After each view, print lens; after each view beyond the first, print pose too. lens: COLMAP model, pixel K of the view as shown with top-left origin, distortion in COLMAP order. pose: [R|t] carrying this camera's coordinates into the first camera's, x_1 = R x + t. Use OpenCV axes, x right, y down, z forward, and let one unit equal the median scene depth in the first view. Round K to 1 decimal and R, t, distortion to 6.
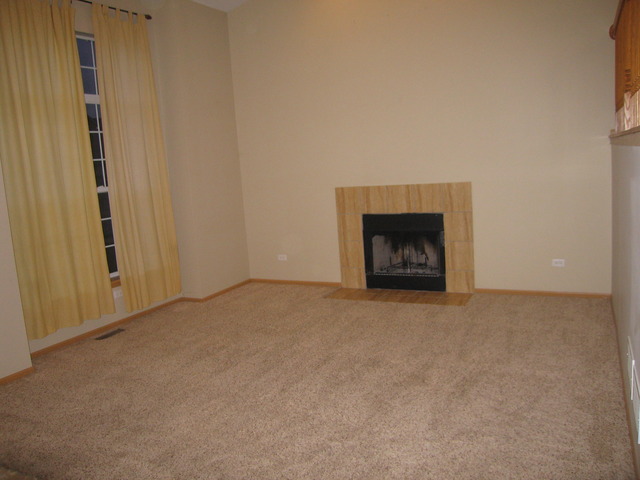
lens RADIAL K [[564.6, 0, 320.0], [0, 564.6, 240.0], [0, 0, 1]] dist [-0.004169, -0.000211]
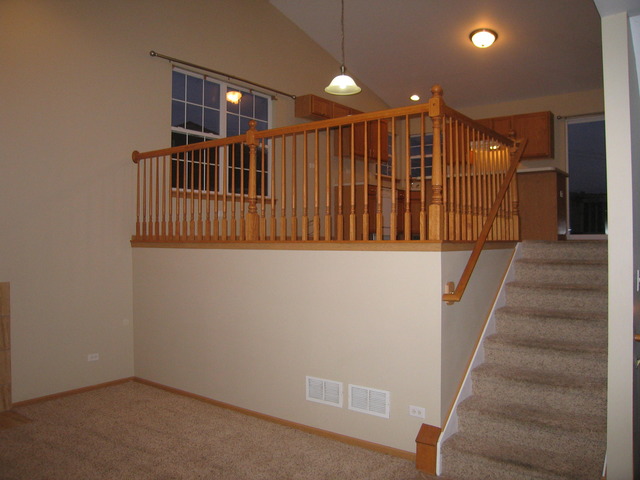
lens RADIAL K [[564.6, 0, 320.0], [0, 564.6, 240.0], [0, 0, 1]] dist [-0.004169, -0.000211]
pose [[0.231861, 0.056570, 0.971103, -0.505638], [0.133707, 0.986979, -0.089419, -0.024042], [-0.963516, 0.150576, 0.221278, 0.330374]]
